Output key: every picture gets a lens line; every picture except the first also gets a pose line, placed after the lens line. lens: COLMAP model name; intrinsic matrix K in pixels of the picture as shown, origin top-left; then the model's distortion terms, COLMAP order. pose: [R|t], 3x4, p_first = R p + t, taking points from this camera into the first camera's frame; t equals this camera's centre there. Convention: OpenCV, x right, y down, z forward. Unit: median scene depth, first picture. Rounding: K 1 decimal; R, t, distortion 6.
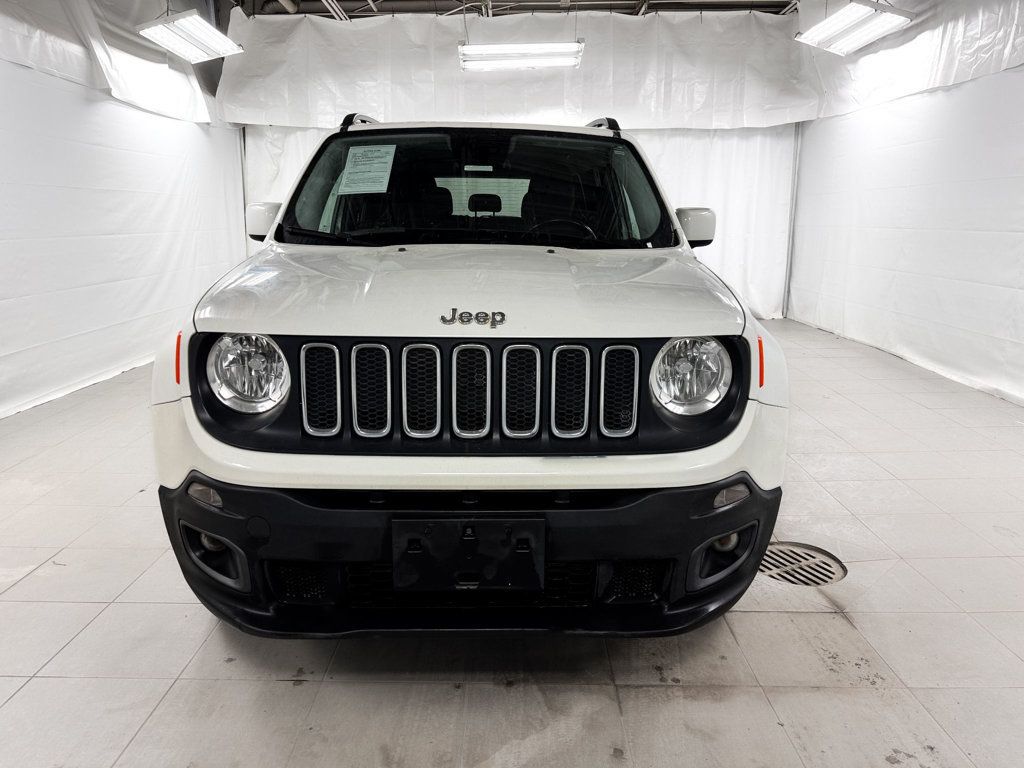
lens RADIAL K [[720.0, 0, 509.2], [0, 720.0, 381.5], [0, 0, 1]] dist [0.004968, -0.003114]
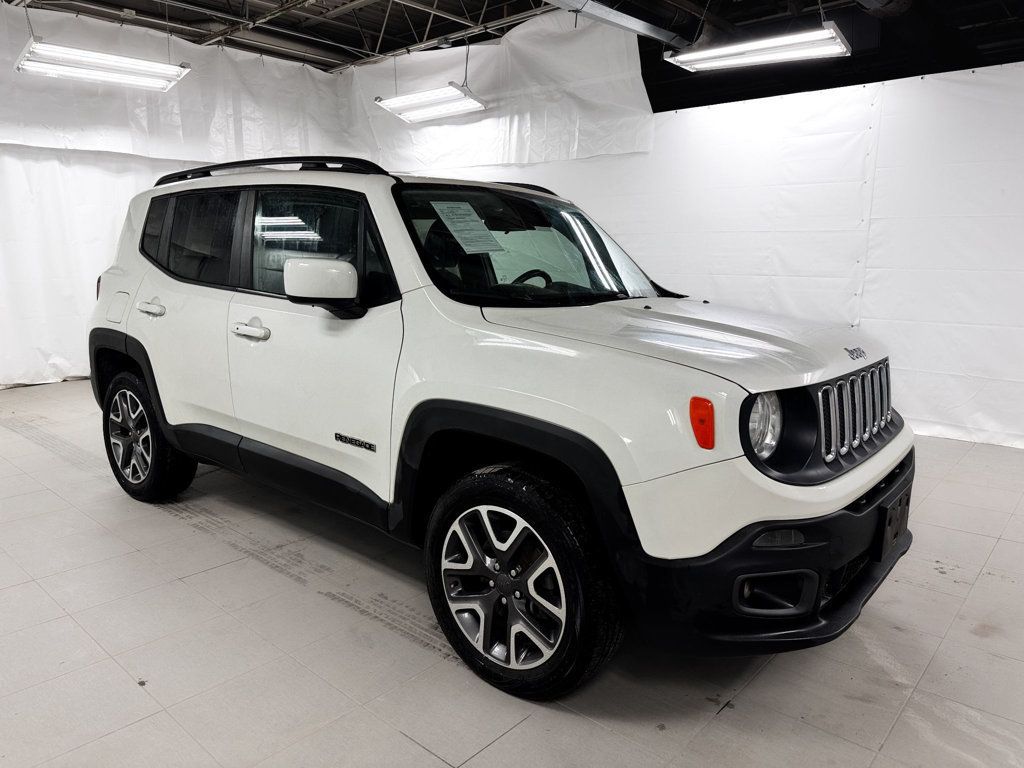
lens RADIAL K [[734.5, 0, 510.1], [0, 734.5, 377.6], [0, 0, 1]] dist [-0.017140, -0.006867]
pose [[0.649212, -0.119433, 0.751172, -0.325588], [0.156316, 0.987464, 0.021904, -0.037666], [-0.744371, 0.103199, 0.659743, 0.118793]]
